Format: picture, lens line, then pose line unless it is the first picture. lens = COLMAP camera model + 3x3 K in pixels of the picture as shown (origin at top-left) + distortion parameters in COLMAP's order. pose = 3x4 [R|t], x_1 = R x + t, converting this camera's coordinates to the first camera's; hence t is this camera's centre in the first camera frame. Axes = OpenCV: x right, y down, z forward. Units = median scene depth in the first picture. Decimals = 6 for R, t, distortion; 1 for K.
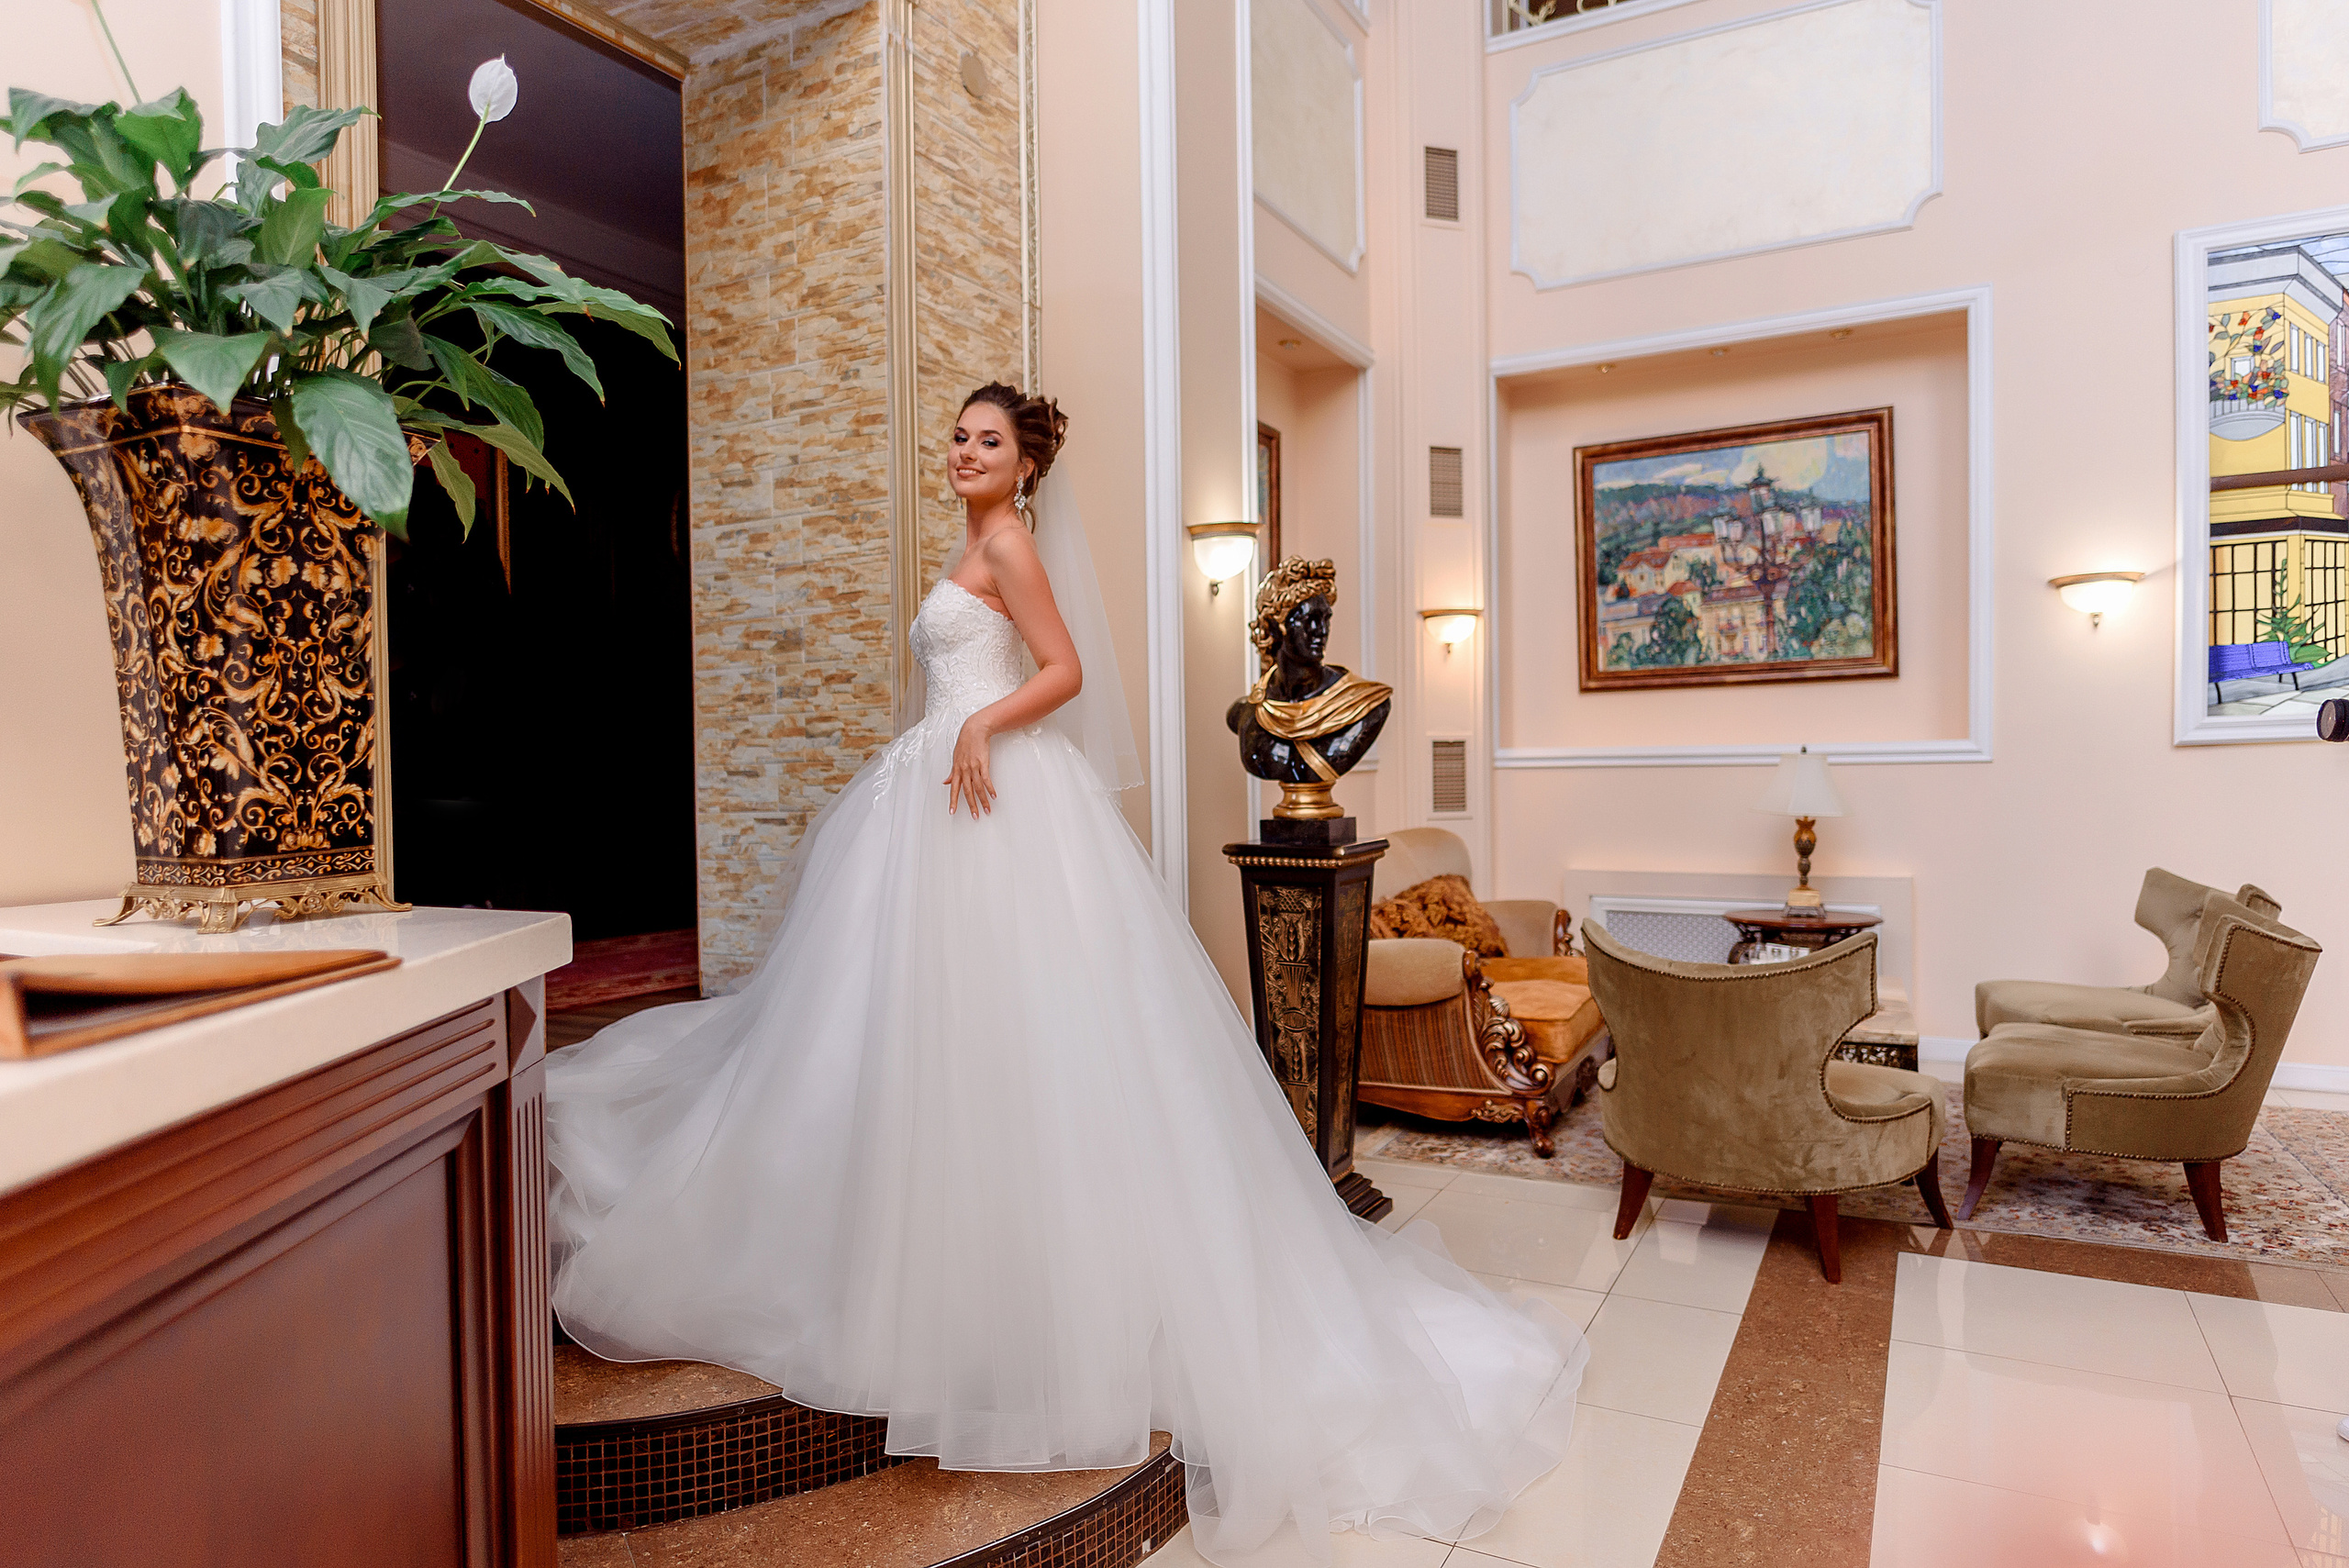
lens RADIAL K [[1418.4, 0, 1174.5], [0, 1418.4, 784.0], [0, 0, 1]] dist [-0.000439, 0.001229]
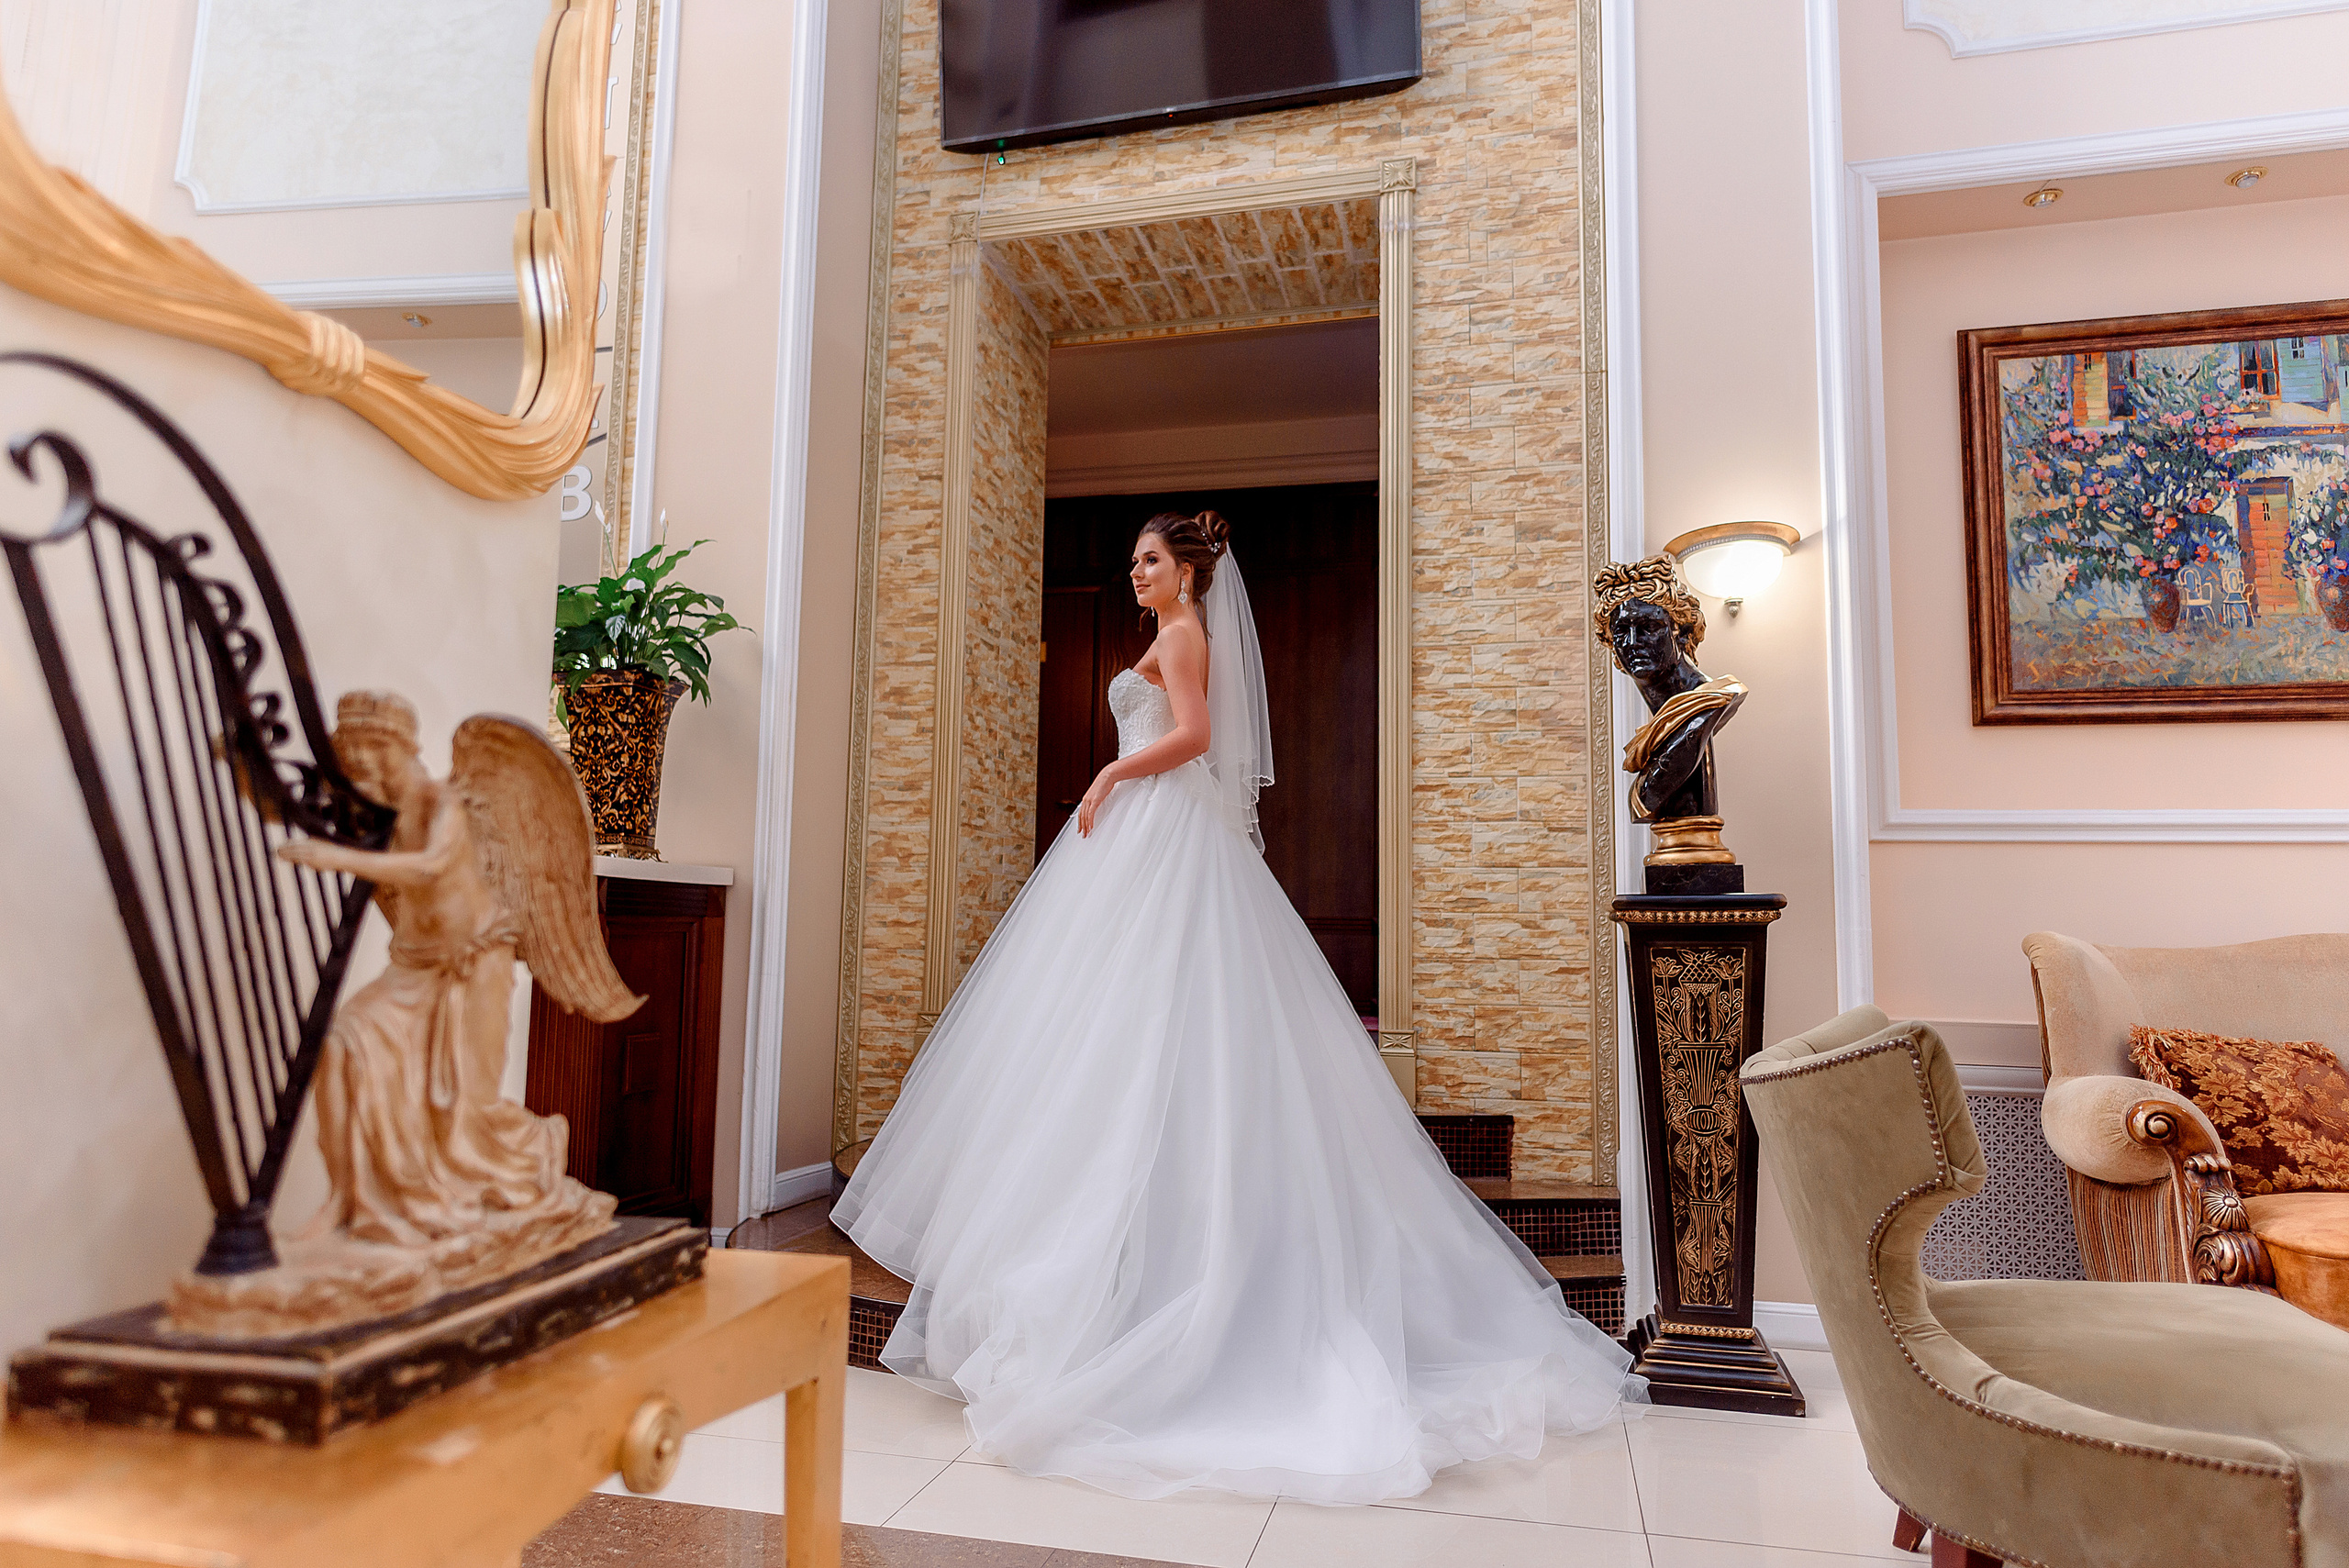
lens RADIAL K [[1418.4, 0, 1174.5], [0, 1418.4, 784.0], [0, 0, 1]] dist [-0.000439, 0.001229]
pose [[0.250039, -0.088945, -0.964142, 0.805366], [-0.033342, 0.994390, -0.100382, 0.066963], [0.967662, 0.057246, 0.245670, 0.504070]]
